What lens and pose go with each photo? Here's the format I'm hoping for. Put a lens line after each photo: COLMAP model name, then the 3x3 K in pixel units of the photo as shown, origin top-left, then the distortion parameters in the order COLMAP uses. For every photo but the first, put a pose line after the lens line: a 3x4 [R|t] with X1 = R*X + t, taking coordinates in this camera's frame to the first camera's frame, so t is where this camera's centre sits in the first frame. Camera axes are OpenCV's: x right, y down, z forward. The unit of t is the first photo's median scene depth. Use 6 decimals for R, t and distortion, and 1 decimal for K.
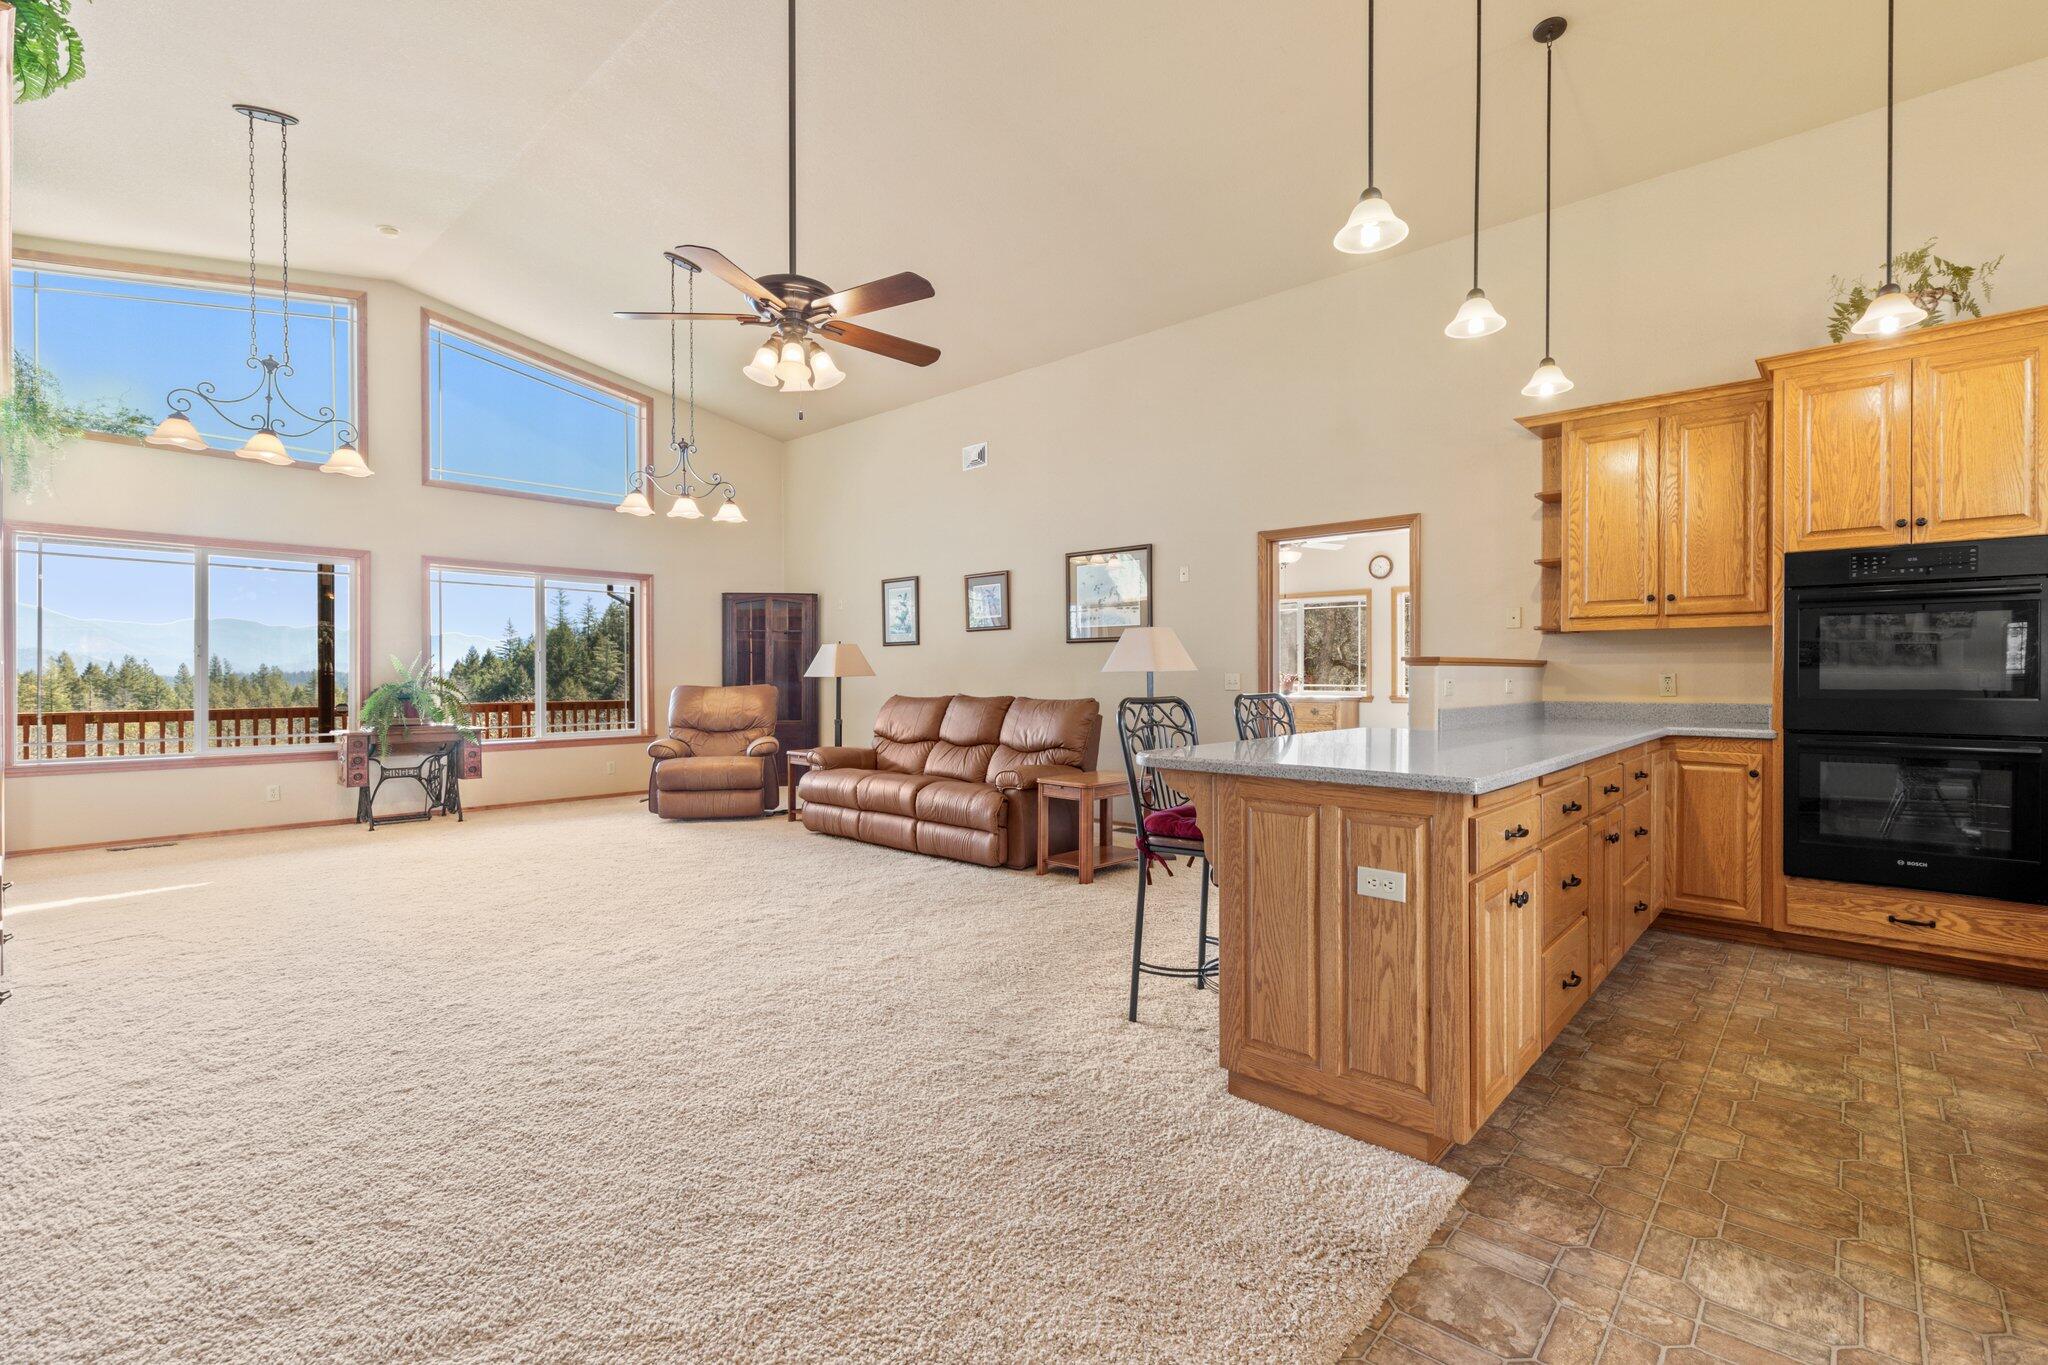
lens RADIAL K [[917.3, 0, 1026.9], [0, 917.3, 676.1], [0, 0, 1]] dist [0.004681, -0.001539]
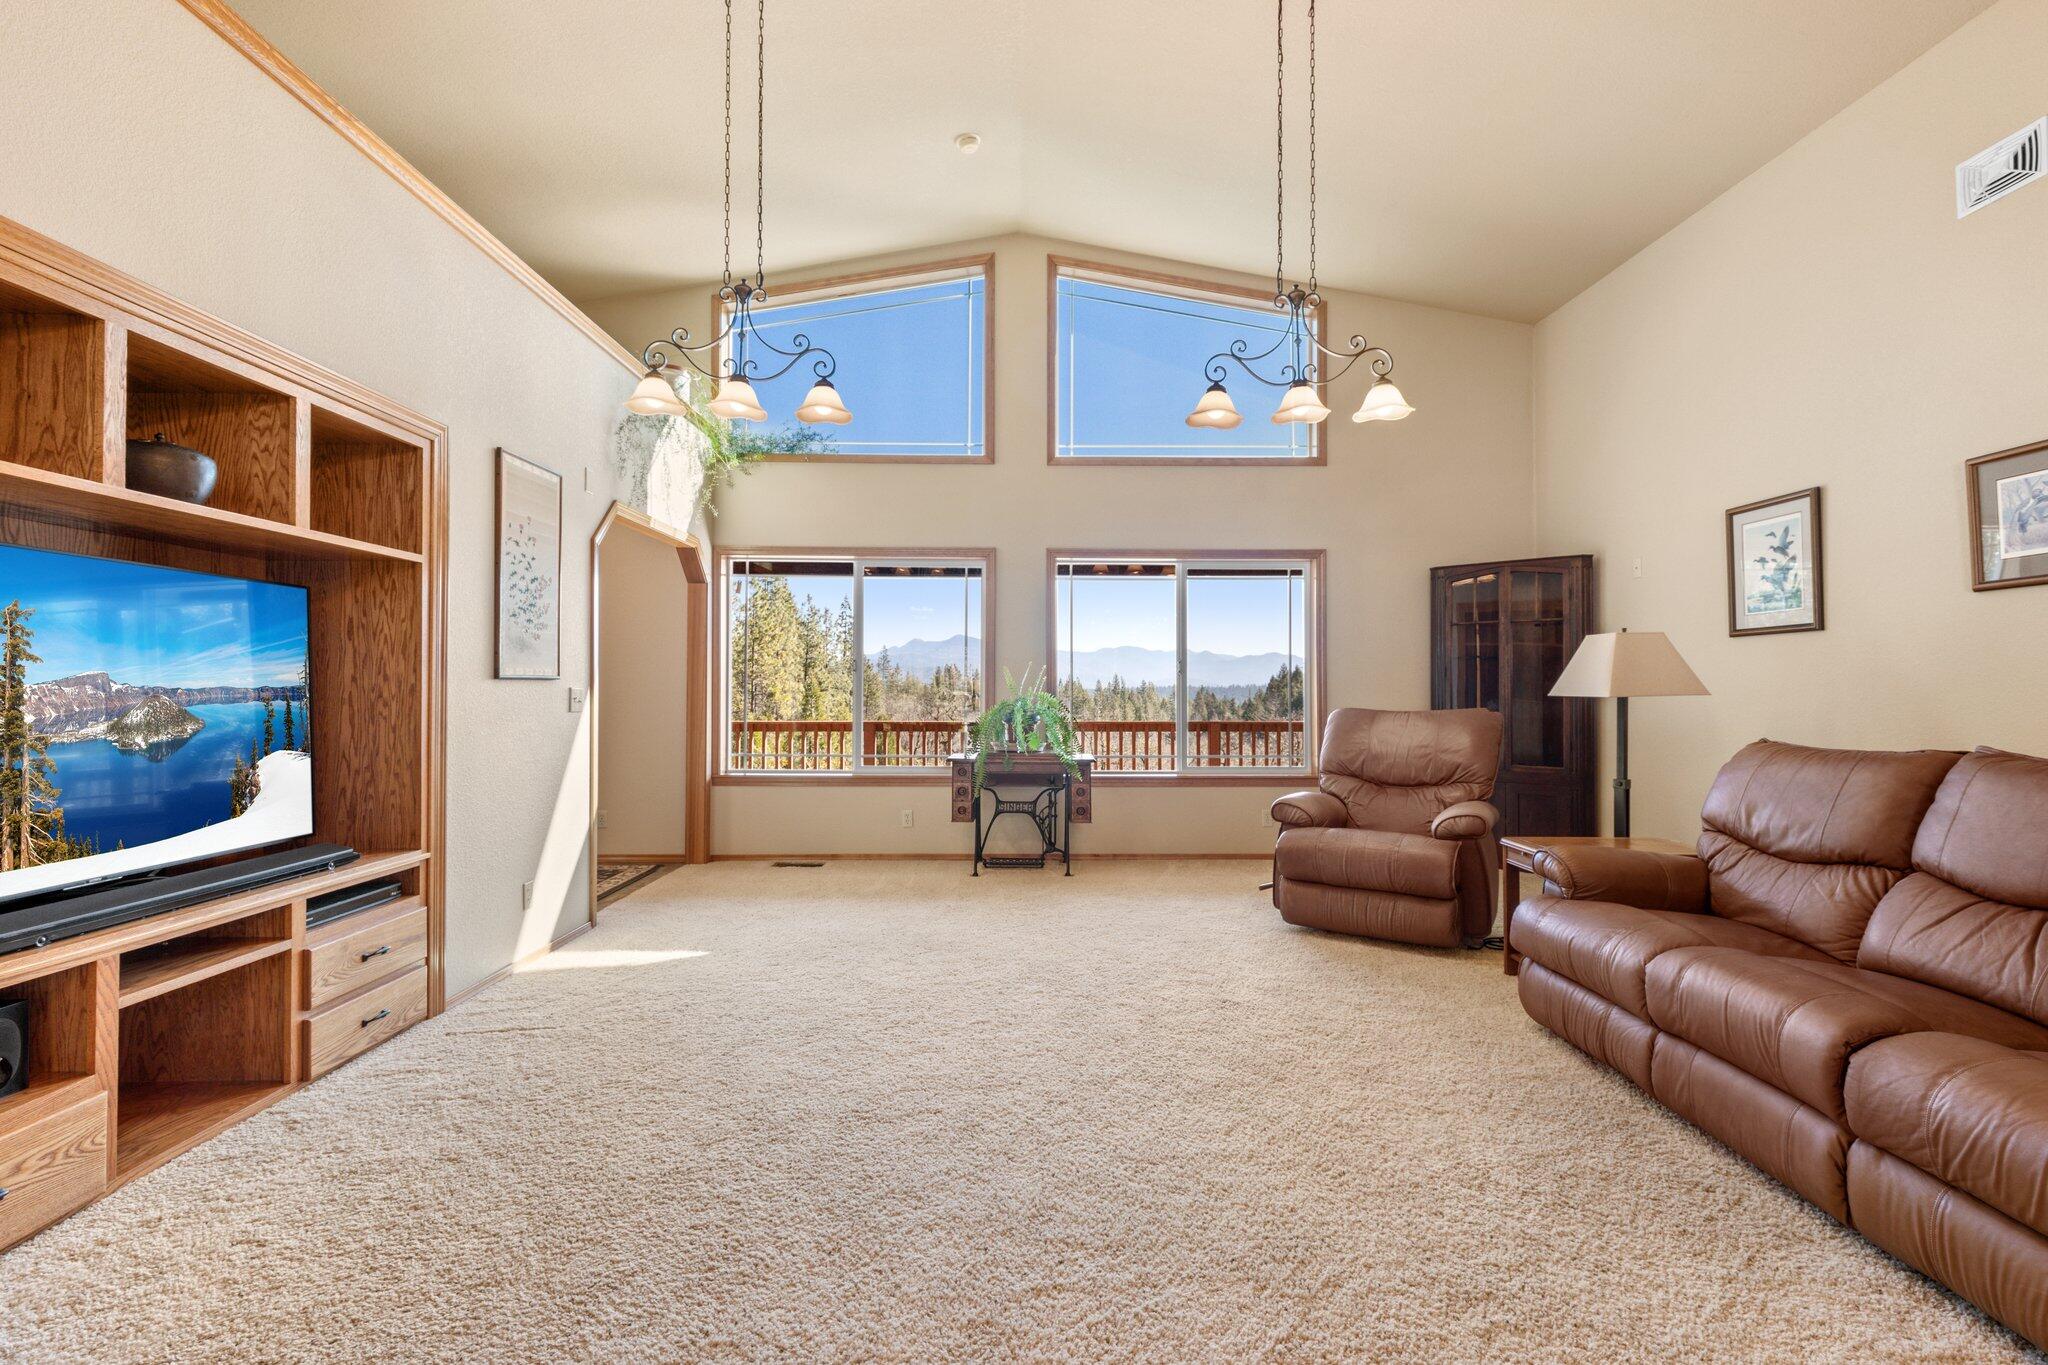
lens RADIAL K [[917.3, 0, 1031.3], [0, 917.3, 677.6], [0, 0, 1]] dist [0.004681, -0.001539]
pose [[0.688947, -0.007120, -0.724777, -0.065201], [-0.003261, 0.999911, -0.012922, -0.002310], [0.724805, 0.011266, 0.688862, 0.442441]]
